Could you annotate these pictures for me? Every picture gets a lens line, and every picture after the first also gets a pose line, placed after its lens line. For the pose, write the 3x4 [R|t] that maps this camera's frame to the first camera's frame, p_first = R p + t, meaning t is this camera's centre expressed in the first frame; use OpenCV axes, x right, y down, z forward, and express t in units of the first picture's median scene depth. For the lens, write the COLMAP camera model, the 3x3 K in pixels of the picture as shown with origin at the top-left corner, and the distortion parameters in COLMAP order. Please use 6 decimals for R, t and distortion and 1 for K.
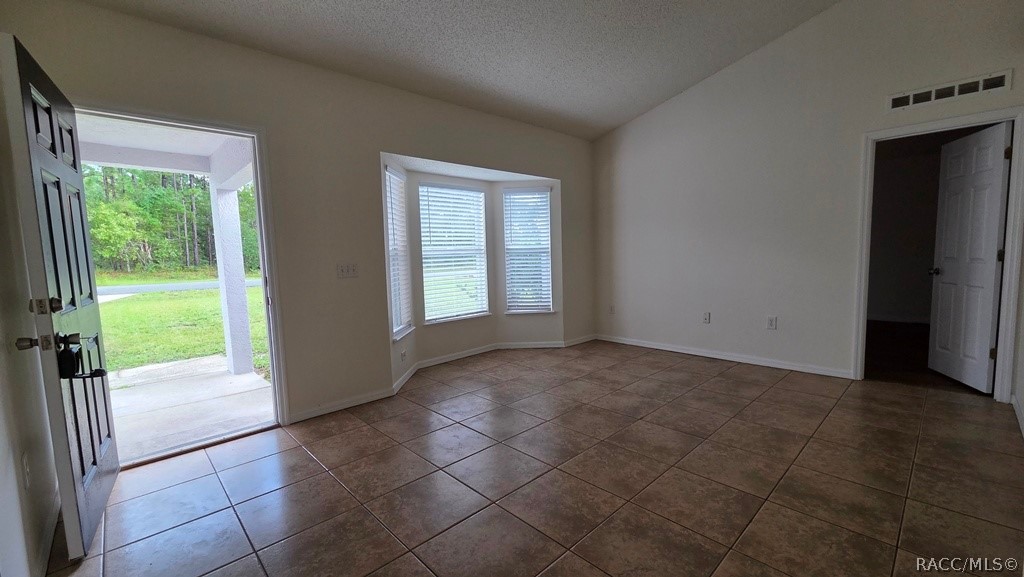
lens RADIAL K [[421.1, 0, 515.0], [0, 421.1, 295.8], [0, 0, 1]] dist [-0.002060, -0.000602]
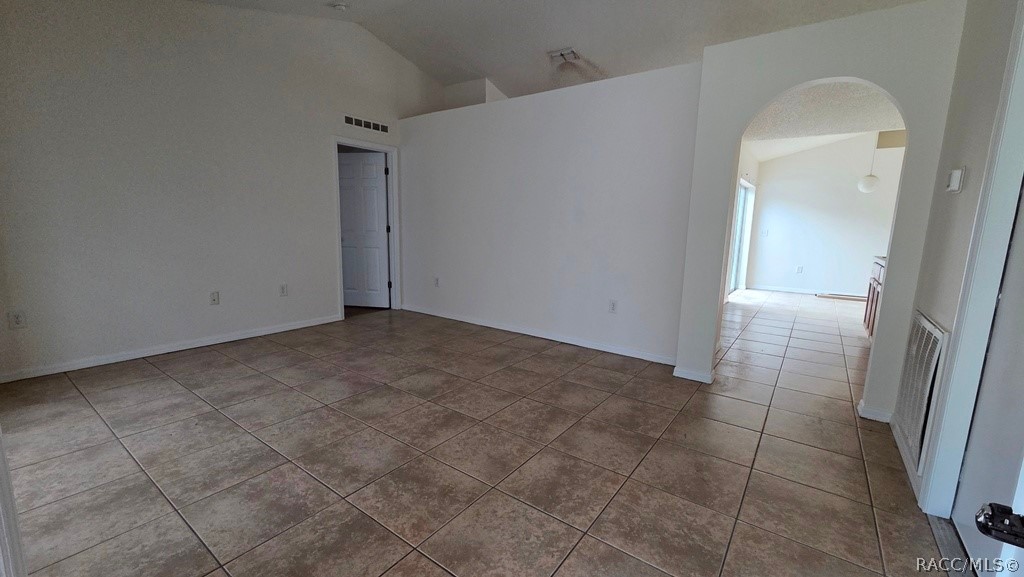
lens RADIAL K [[421.1, 0, 510.1], [0, 421.1, 285.2], [0, 0, 1]] dist [-0.002060, -0.000602]
pose [[-0.177438, -0.116274, 0.977239, -0.671576], [0.084211, 0.987560, 0.132792, -0.050493], [-0.980522, 0.105856, -0.165439, 0.776628]]
